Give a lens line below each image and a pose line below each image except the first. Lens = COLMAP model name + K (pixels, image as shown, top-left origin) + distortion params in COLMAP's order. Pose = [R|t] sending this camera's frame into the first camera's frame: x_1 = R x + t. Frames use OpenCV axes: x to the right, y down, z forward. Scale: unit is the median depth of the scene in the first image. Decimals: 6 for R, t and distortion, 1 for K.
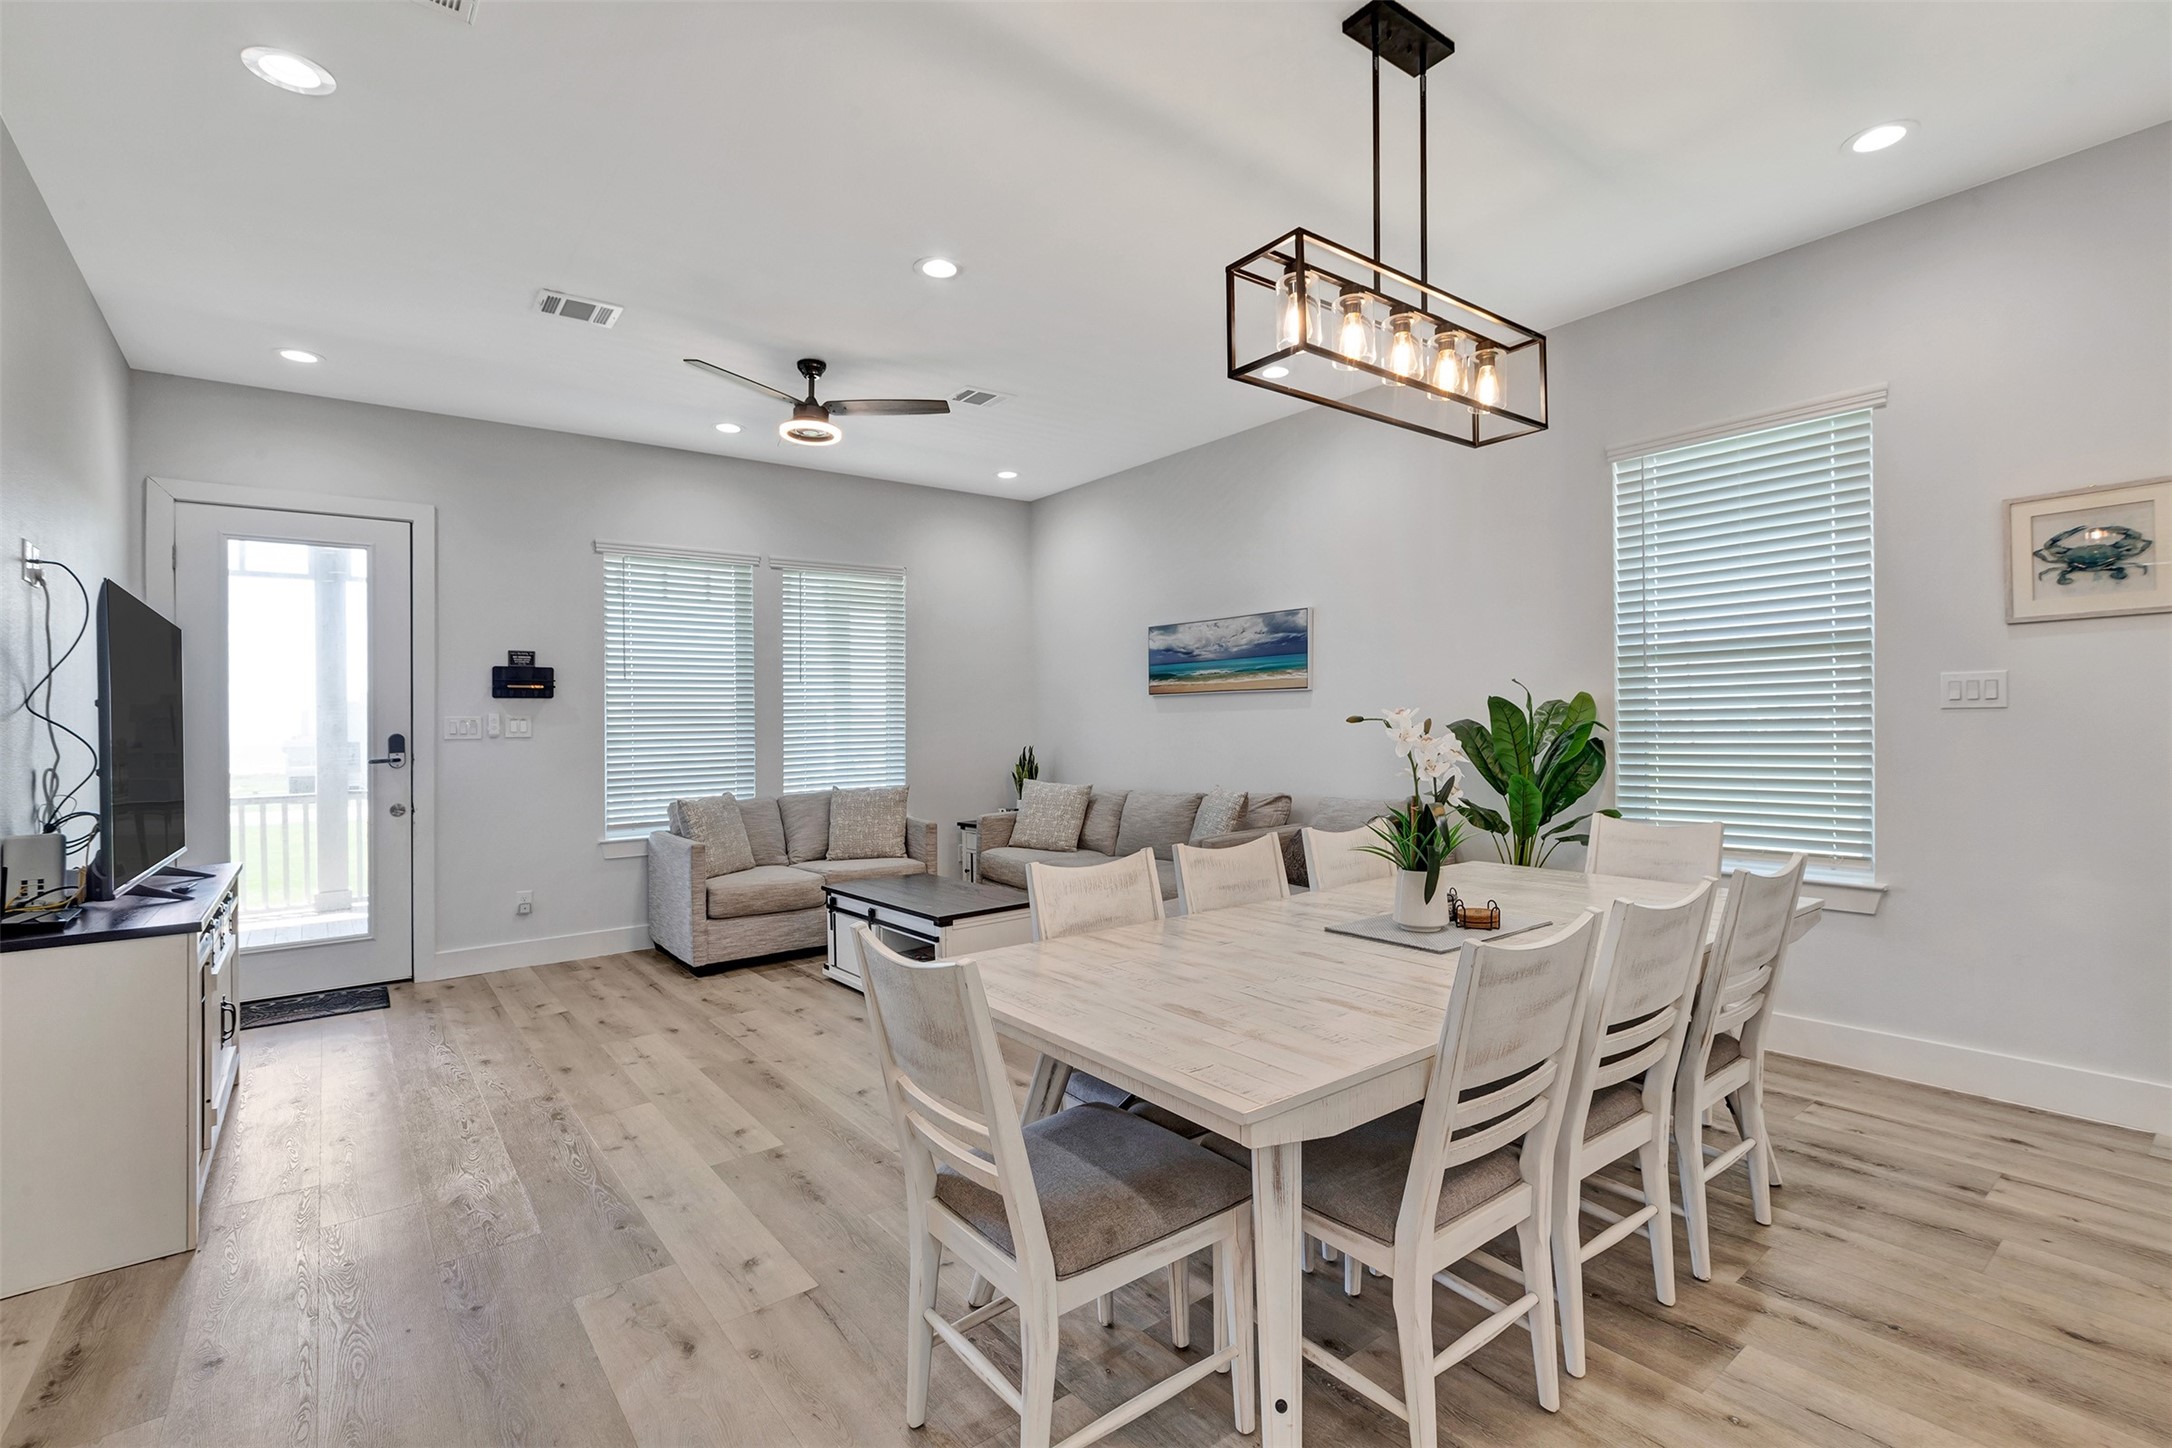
lens RADIAL K [[978.5, 0, 1093.1], [0, 978.5, 713.2], [0, 0, 1]] dist [-0.000095, 0.001197]
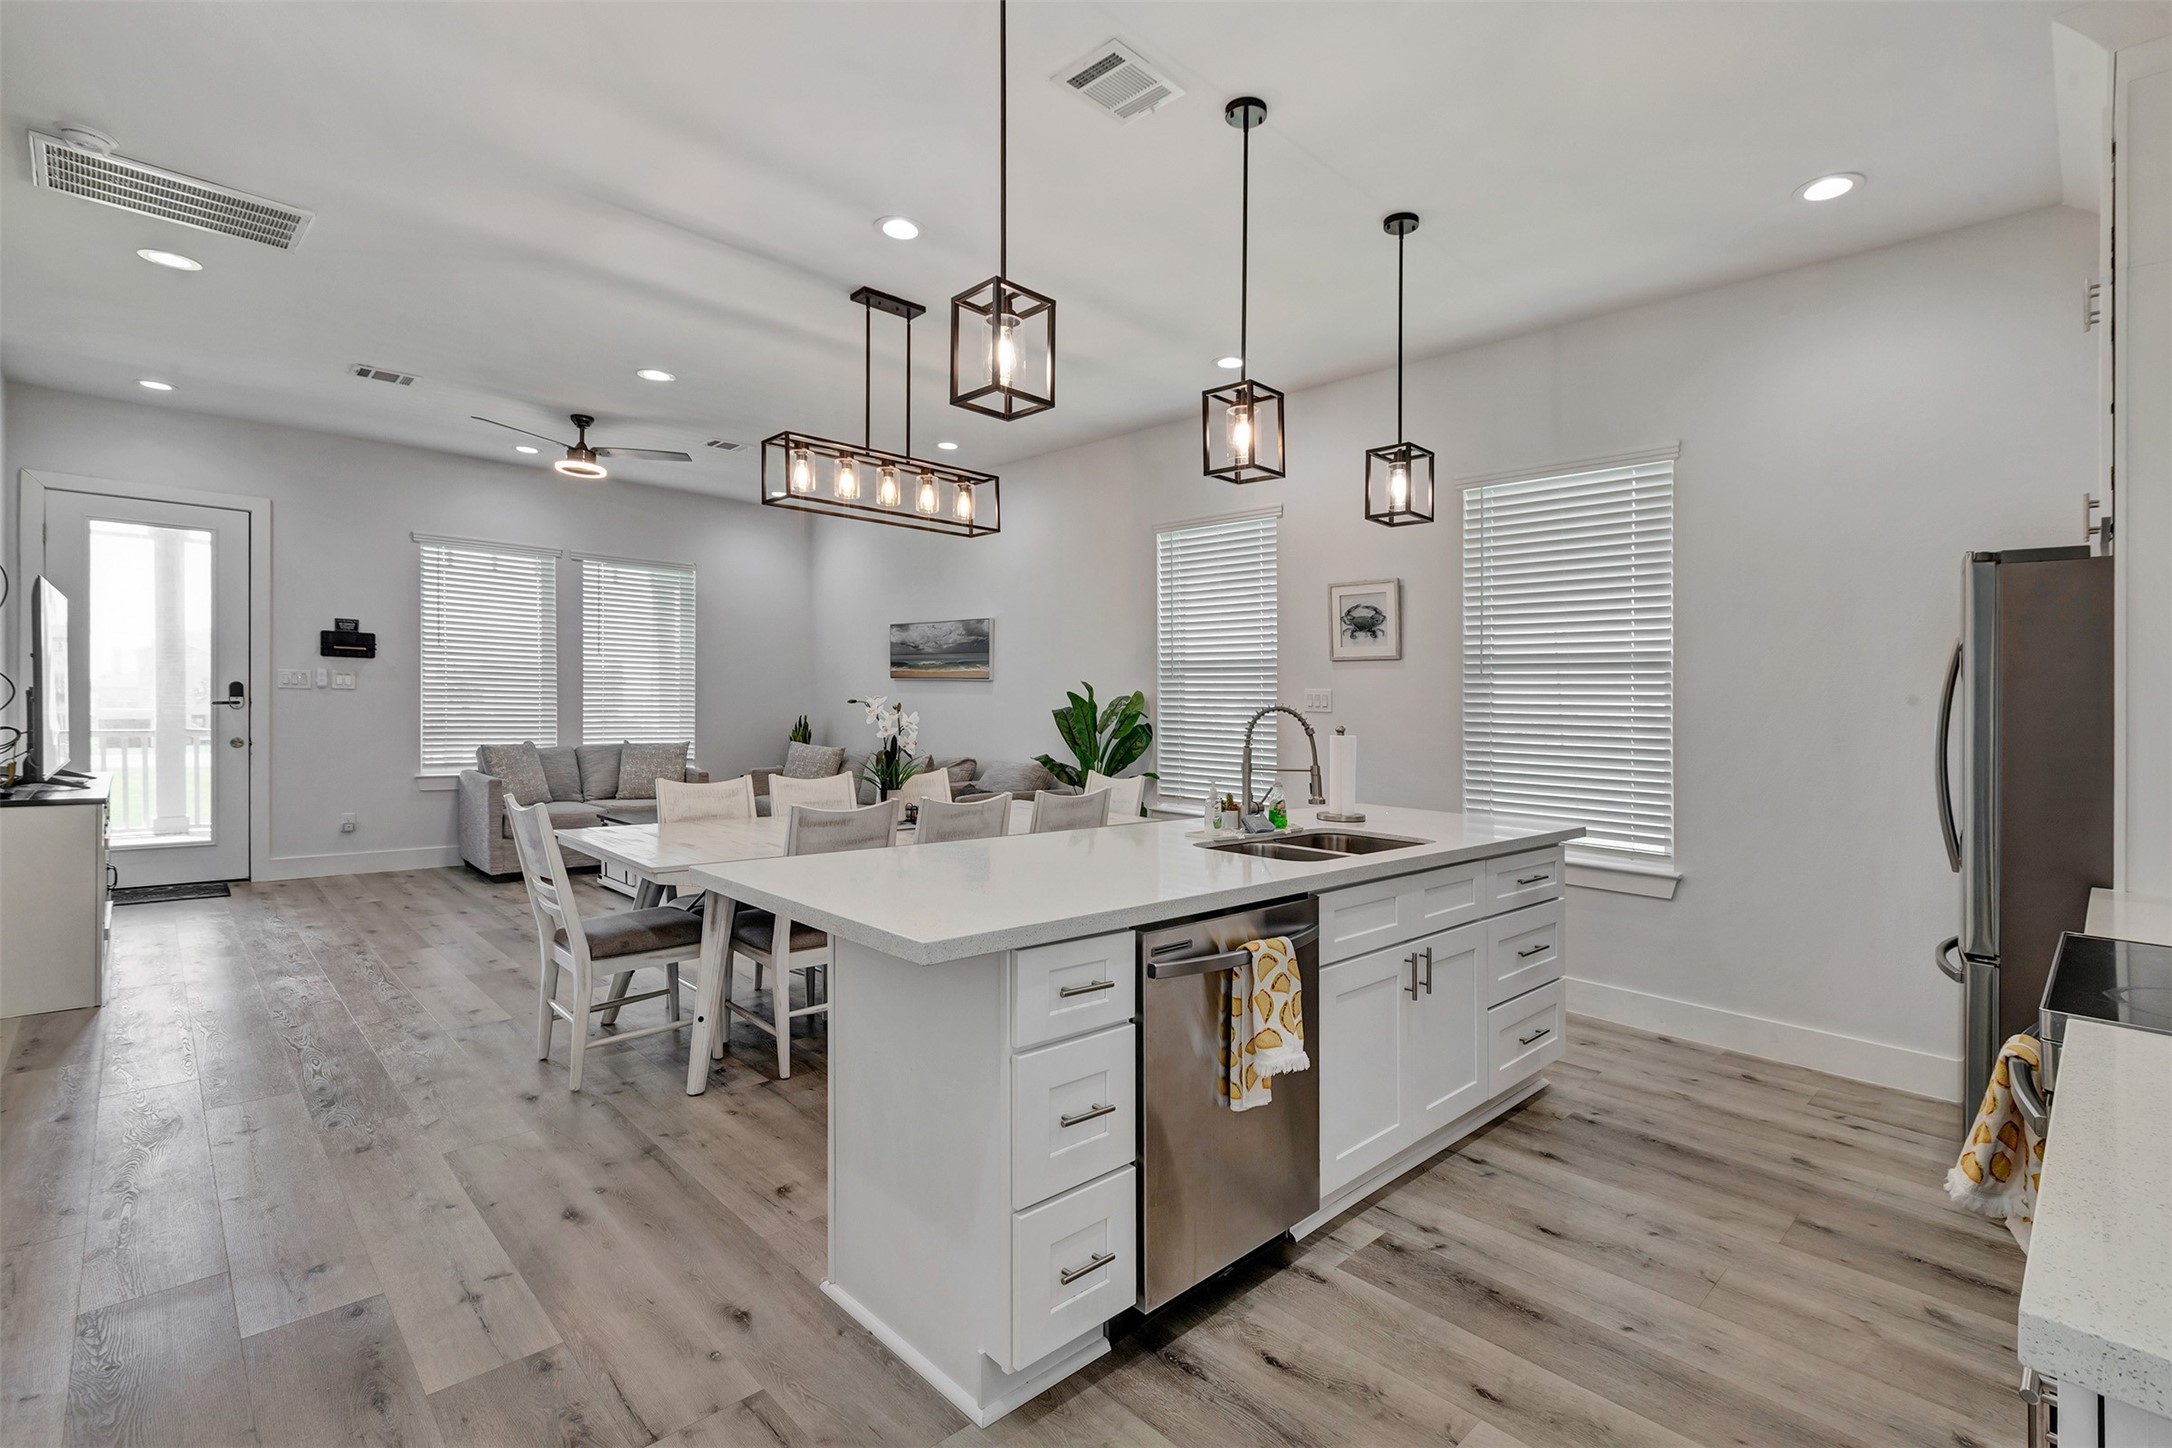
lens RADIAL K [[978.5, 0, 1108.6], [0, 978.5, 739.2], [0, 0, 1]] dist [-0.000095, 0.001197]
pose [[0.992454, 0.039065, 0.116231, 0.265829], [-0.044592, 0.997976, 0.045341, -0.012942], [-0.114224, -0.050182, 0.992187, -0.392974]]
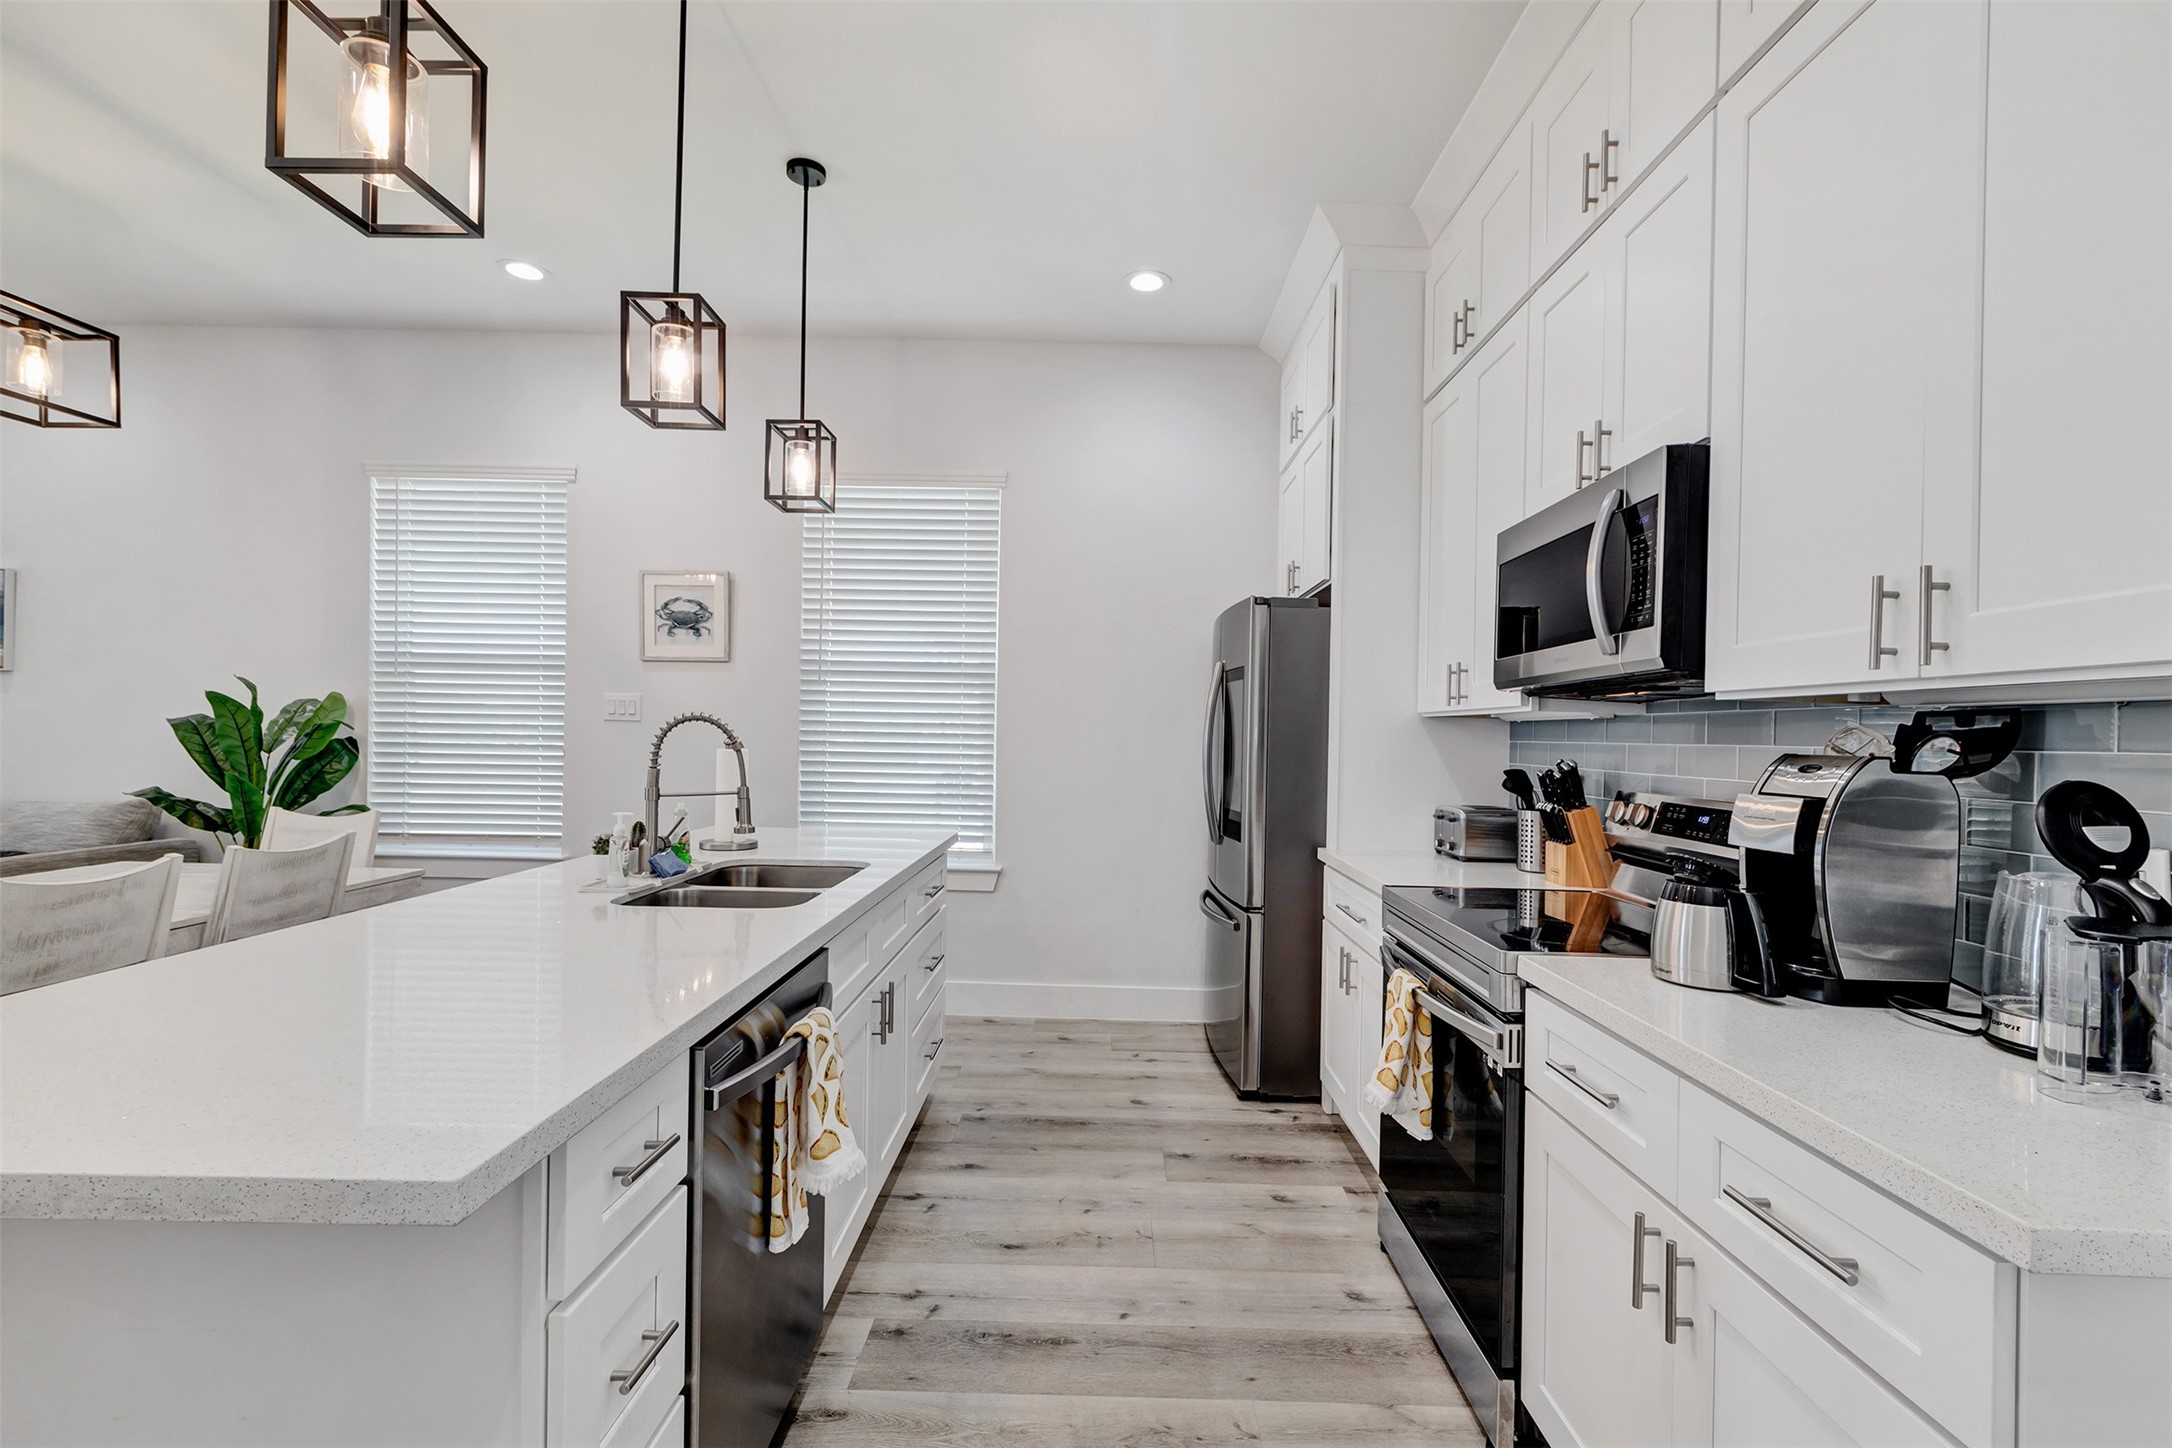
lens RADIAL K [[978.5, 0, 1089.7], [0, 978.5, 736.9], [0, 0, 1]] dist [-0.000095, 0.001197]
pose [[0.626244, 0.026187, 0.779187, 0.177824], [-0.042551, 0.999094, 0.000621, -0.007810], [-0.778465, -0.033545, 0.626791, -0.247385]]
